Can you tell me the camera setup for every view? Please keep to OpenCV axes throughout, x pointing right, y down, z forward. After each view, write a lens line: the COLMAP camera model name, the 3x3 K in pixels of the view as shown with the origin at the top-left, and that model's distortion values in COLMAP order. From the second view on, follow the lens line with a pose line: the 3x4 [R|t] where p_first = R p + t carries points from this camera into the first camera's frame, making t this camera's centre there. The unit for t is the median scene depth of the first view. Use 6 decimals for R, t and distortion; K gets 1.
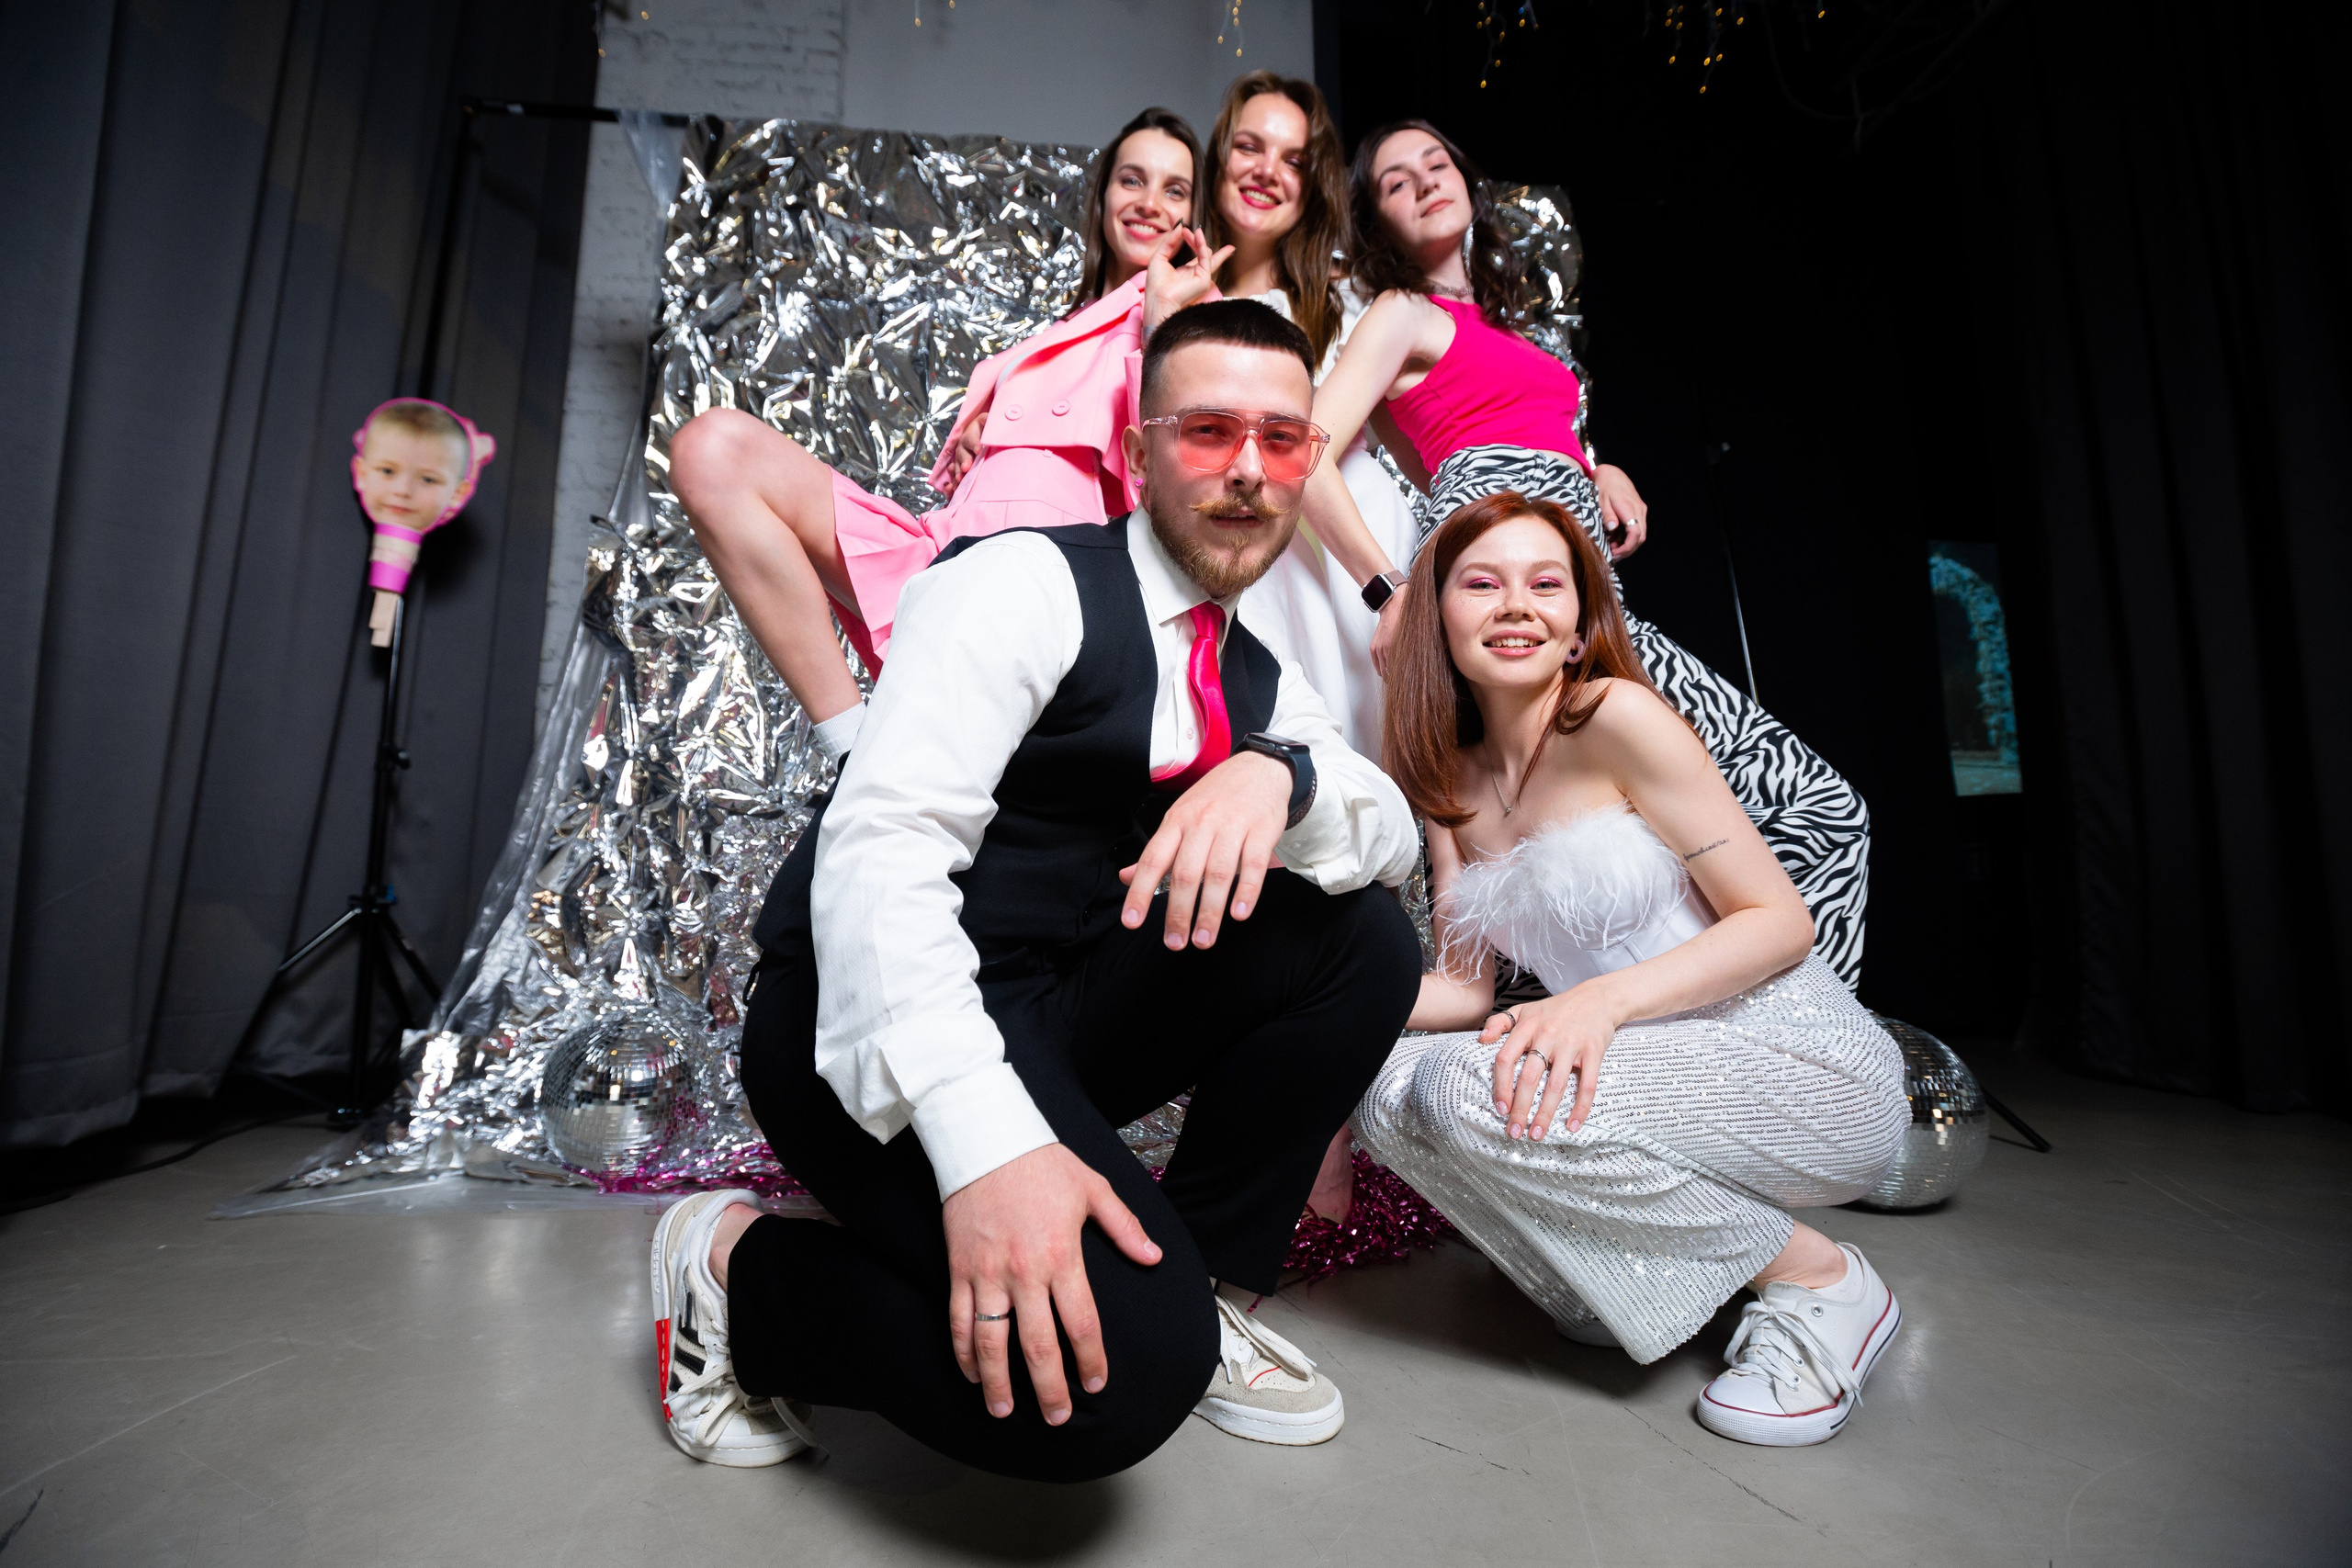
lens RADIAL K [[984.0, 0, 1176.0], [0, 984.0, 784.0], [0, 0, 1]] dist [-0.019494, -0.000469]
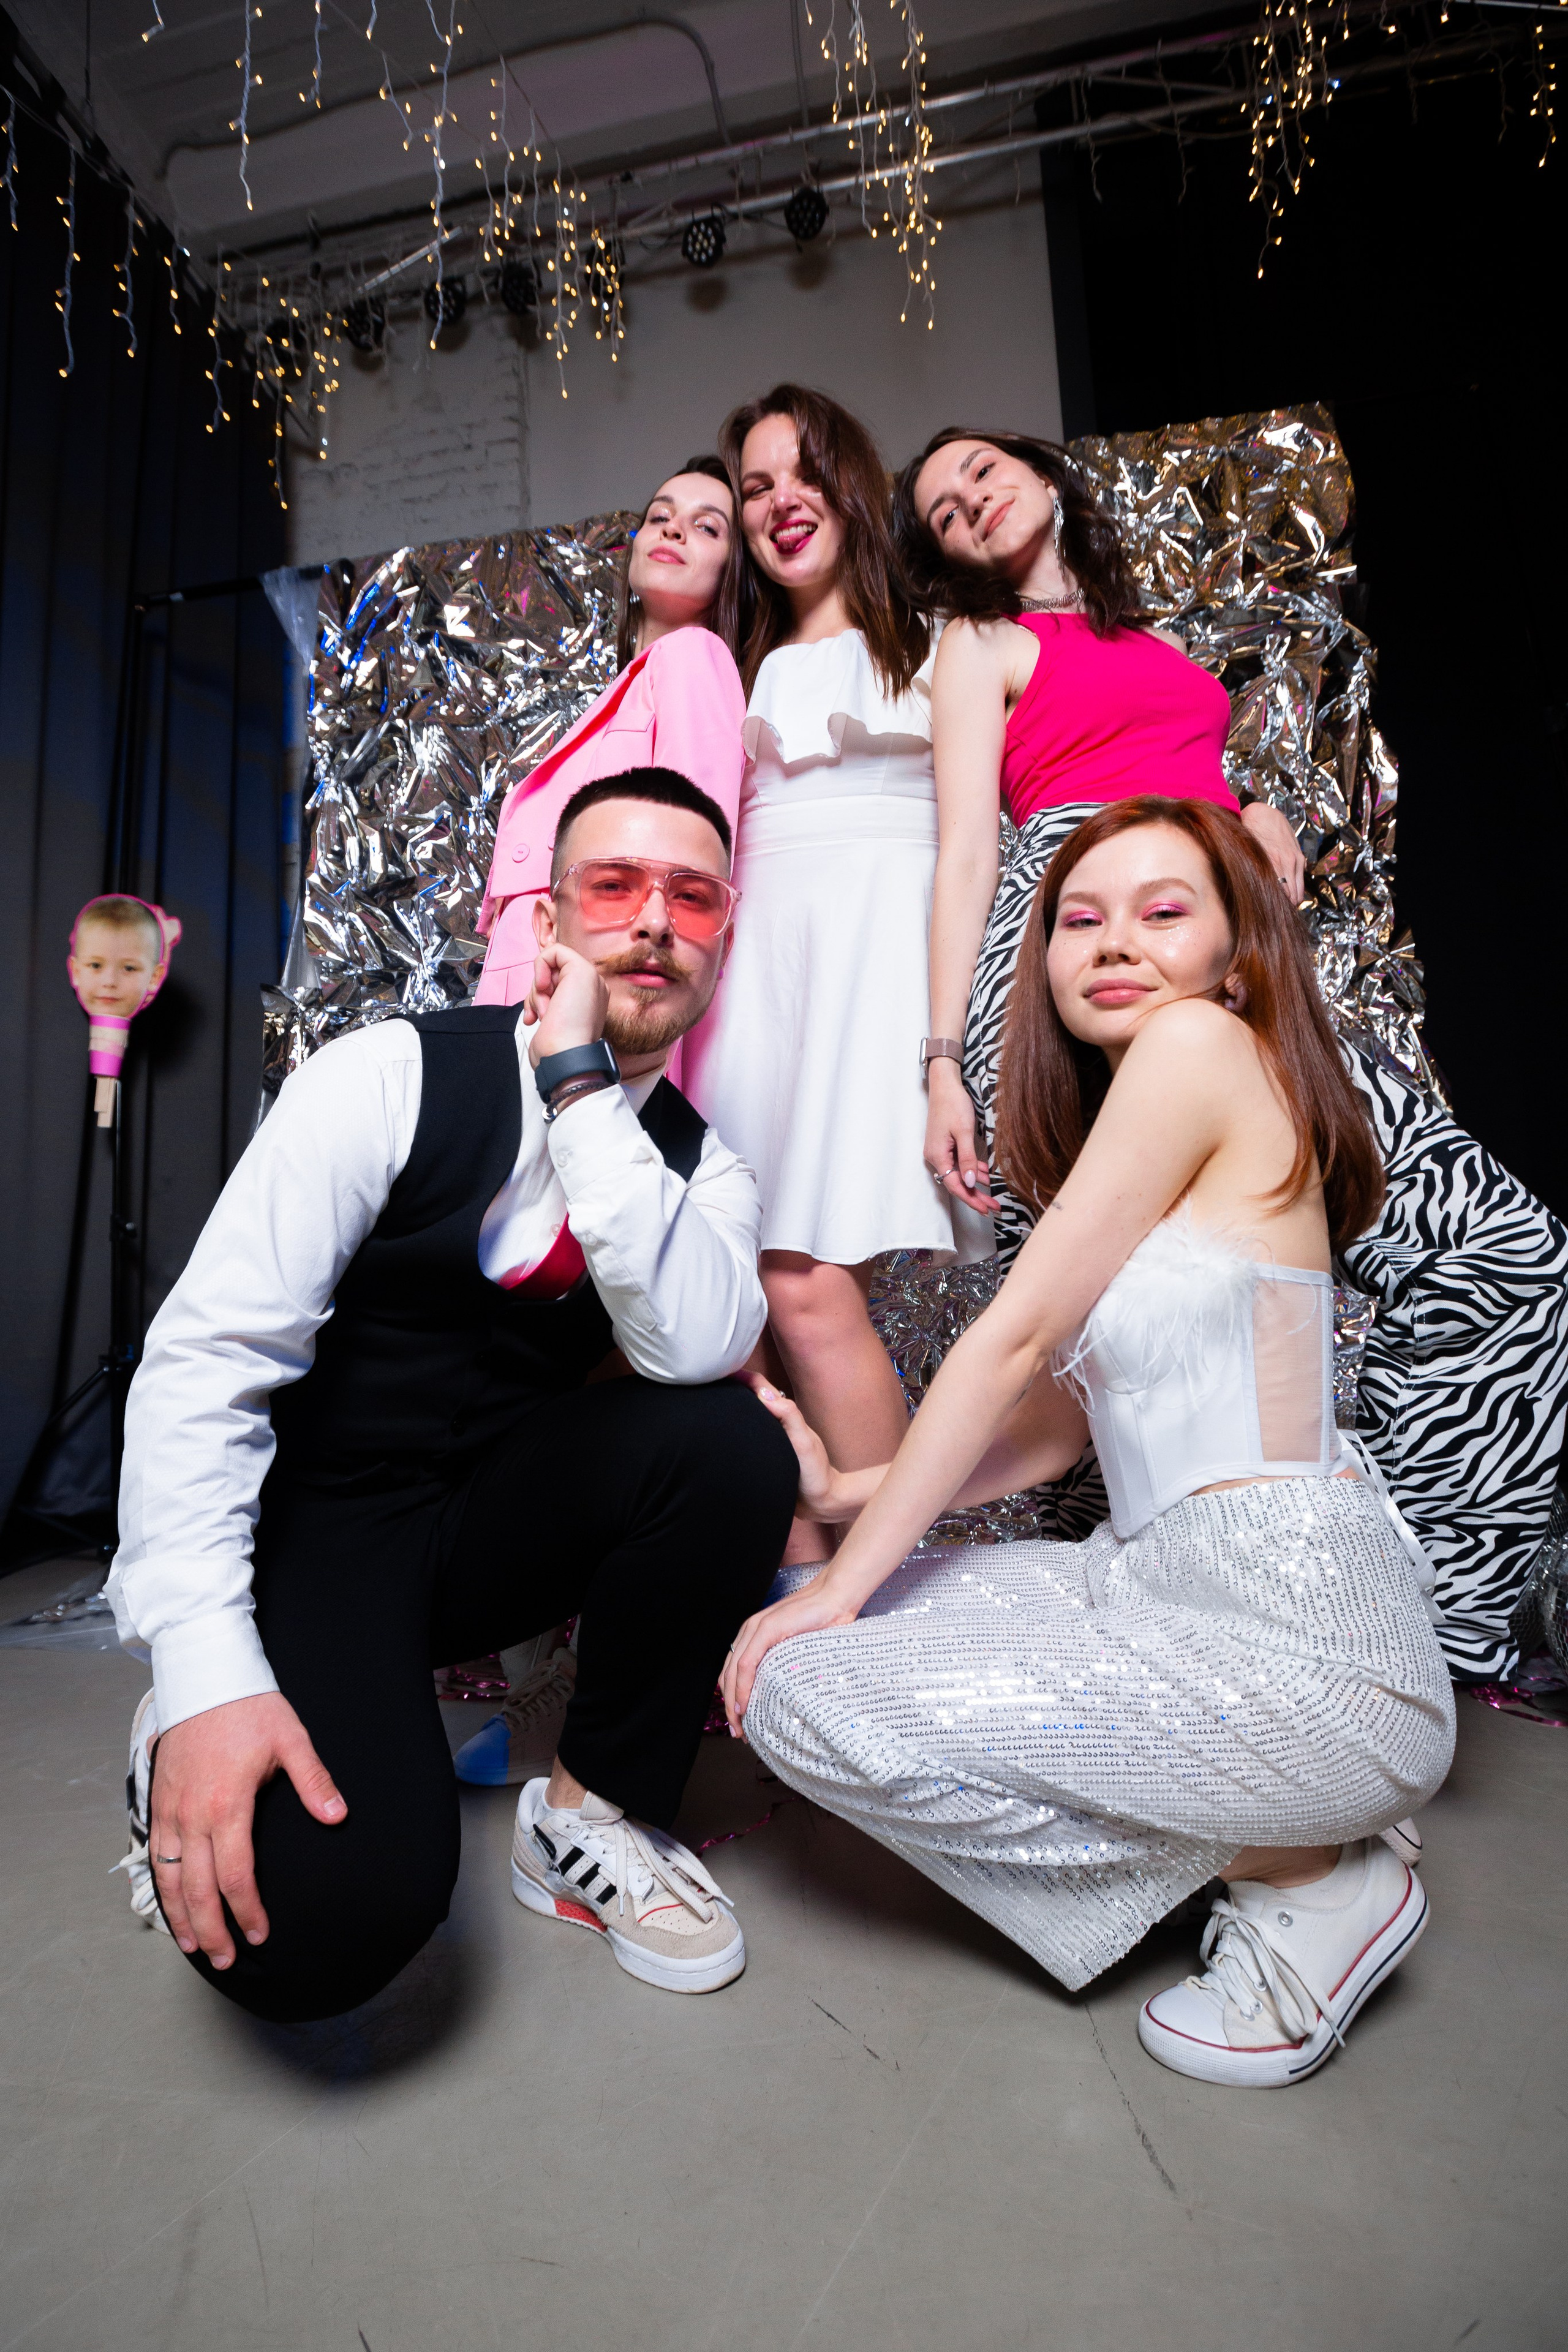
lens RADIAL K [[1115.3, 0, 785.8], [0, 1115.3, 1200.4], [0, 0, 1]] dist [-0.021527, 0.000440]
pose [[0.953101, -0.051128, -0.298303, 0.268122], [0.062796, 0.997586, 0.029656, -0.047665], [0.296067, -0.046998, 0.954010, 0.036406]]
